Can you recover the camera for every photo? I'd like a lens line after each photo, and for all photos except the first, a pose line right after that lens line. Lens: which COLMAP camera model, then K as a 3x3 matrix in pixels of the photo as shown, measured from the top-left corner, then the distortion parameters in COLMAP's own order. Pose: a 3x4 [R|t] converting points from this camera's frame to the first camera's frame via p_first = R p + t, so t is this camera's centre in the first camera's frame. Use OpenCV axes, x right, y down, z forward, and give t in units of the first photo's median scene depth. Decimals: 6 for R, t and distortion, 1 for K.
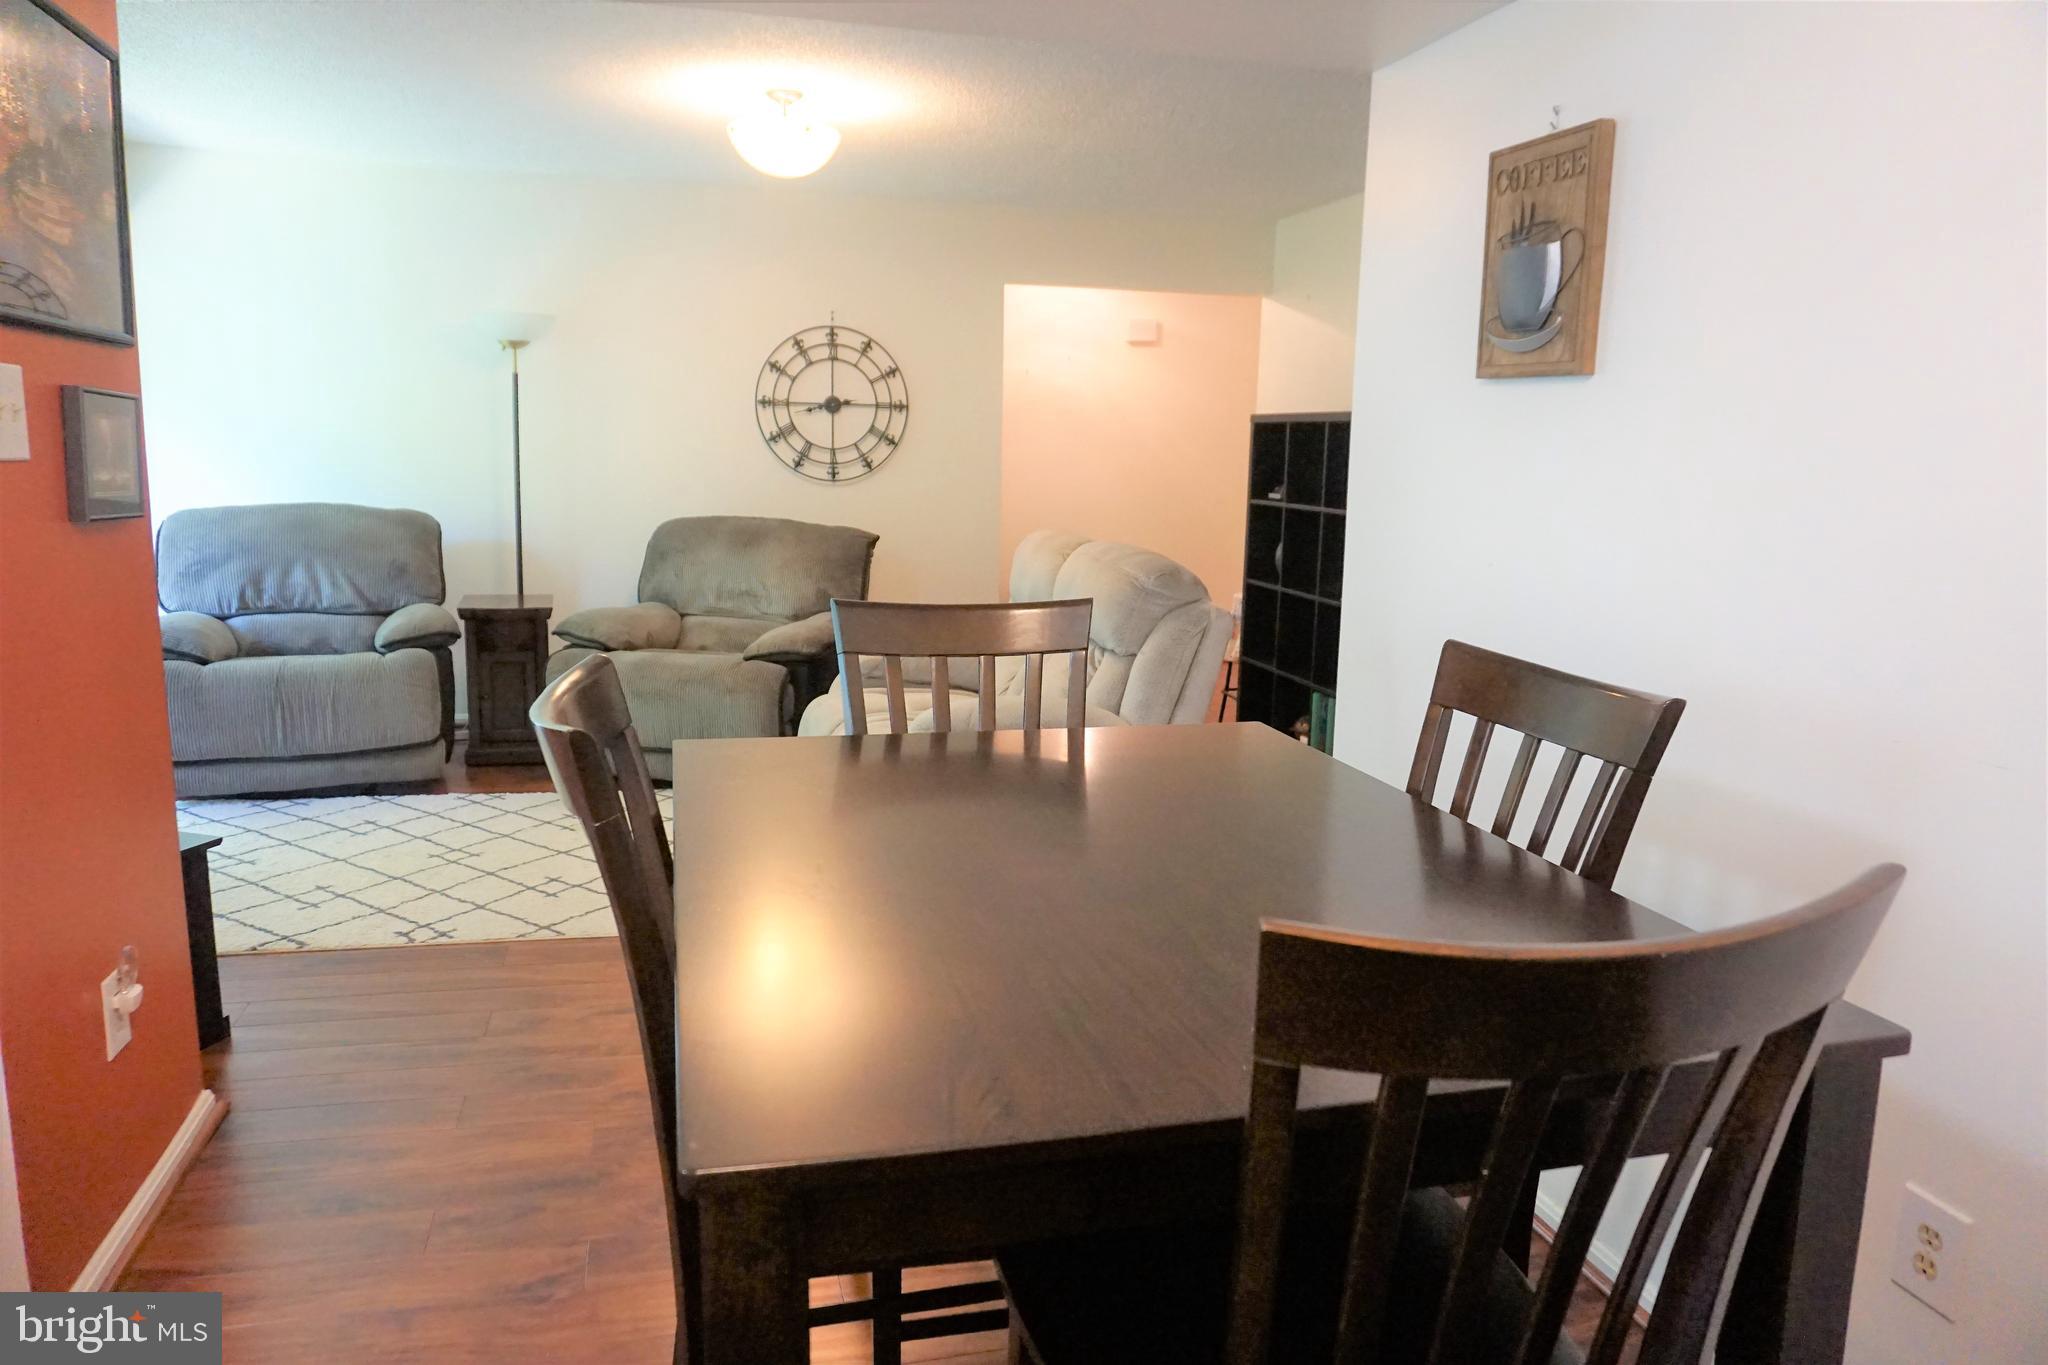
lens RADIAL K [[1356.6, 0, 1022.6], [0, 1356.6, 678.1], [0, 0, 1]] dist [-0.061404, 0.047591]
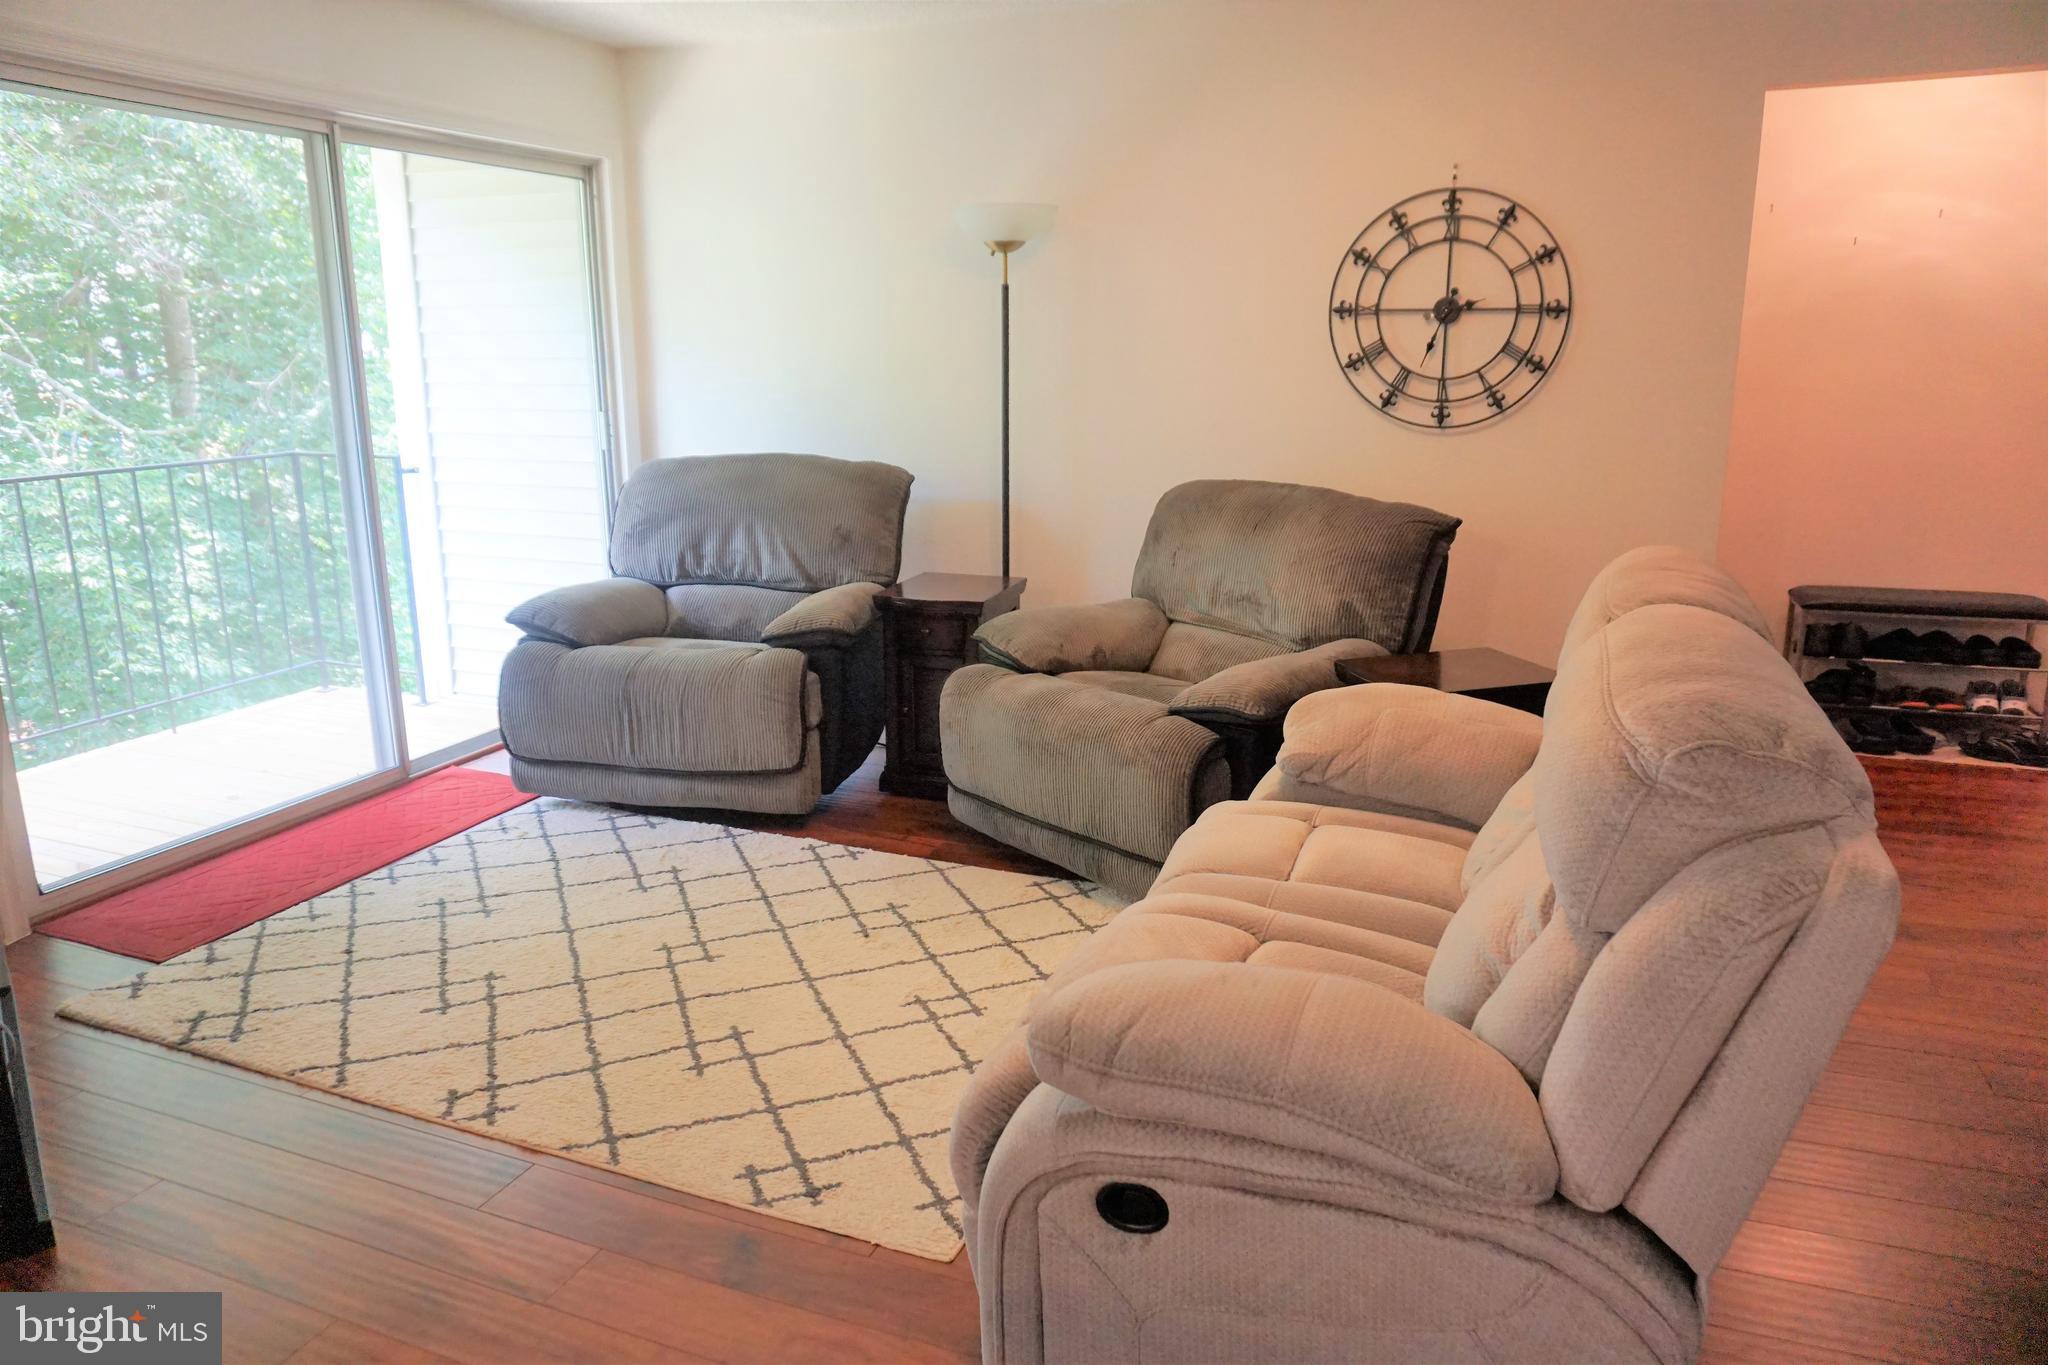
lens RADIAL K [[1356.6, 0, 1020.6], [0, 1356.6, 672.5], [0, 0, 1]] dist [-0.061404, 0.047591]
pose [[0.799491, 0.109493, -0.590615, 0.099462], [-0.077008, 0.993816, 0.079999, -0.065143], [0.595722, -0.018476, 0.802979, 0.355928]]
